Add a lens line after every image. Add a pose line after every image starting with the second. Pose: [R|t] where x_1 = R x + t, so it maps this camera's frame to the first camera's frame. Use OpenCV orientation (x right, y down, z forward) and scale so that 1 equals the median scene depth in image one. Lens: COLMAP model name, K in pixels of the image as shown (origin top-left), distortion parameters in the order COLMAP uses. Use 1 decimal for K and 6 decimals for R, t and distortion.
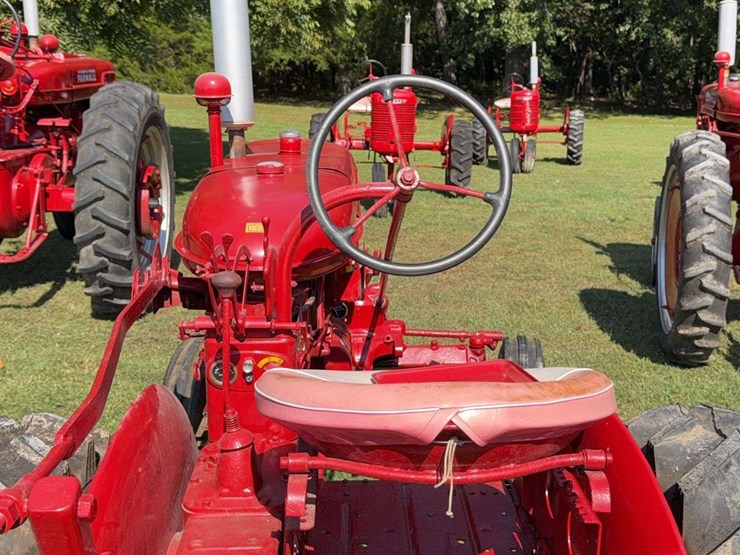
lens RADIAL K [[922.5, 0, 363.1], [0, 922.5, 277.5], [0, 0, 1]] dist [0.152906, -0.298502]
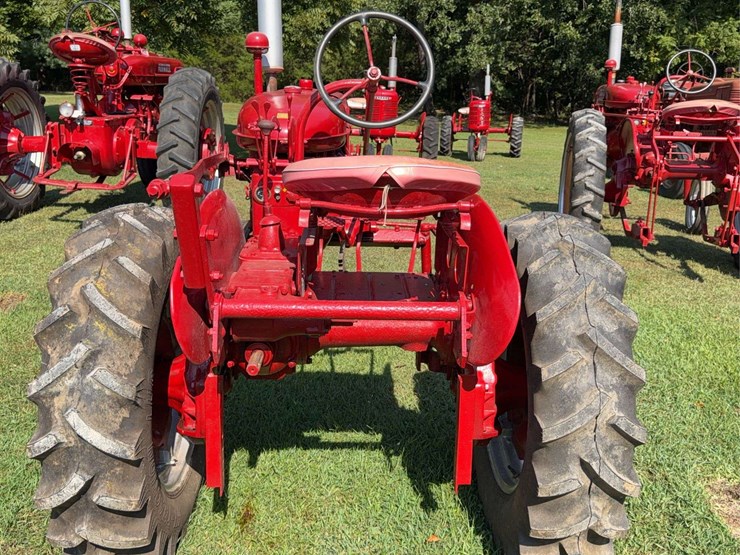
lens RADIAL K [[700.3, 0, 357.2], [0, 700.3, 276.3], [0, 0, 1]] dist [0.168422, -0.359556]
pose [[0.999601, 0.028010, -0.003688, 0.010405], [-0.027900, 0.999244, 0.027056, 0.072744], [0.004443, -0.026942, 0.999627, -0.098388]]
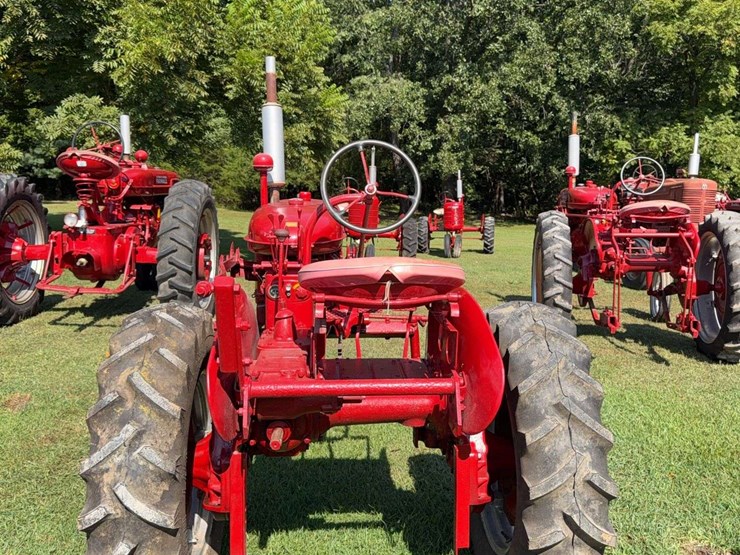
lens RADIAL K [[698.4, 0, 367.4], [0, 698.4, 274.6], [0, 0, 1]] dist [0.155369, -0.322649]
pose [[0.999265, 0.004563, 0.038052, -0.004950], [-0.000215, 0.993540, -0.113484, 0.079665], [-0.038324, 0.113393, 0.992811, -0.158453]]
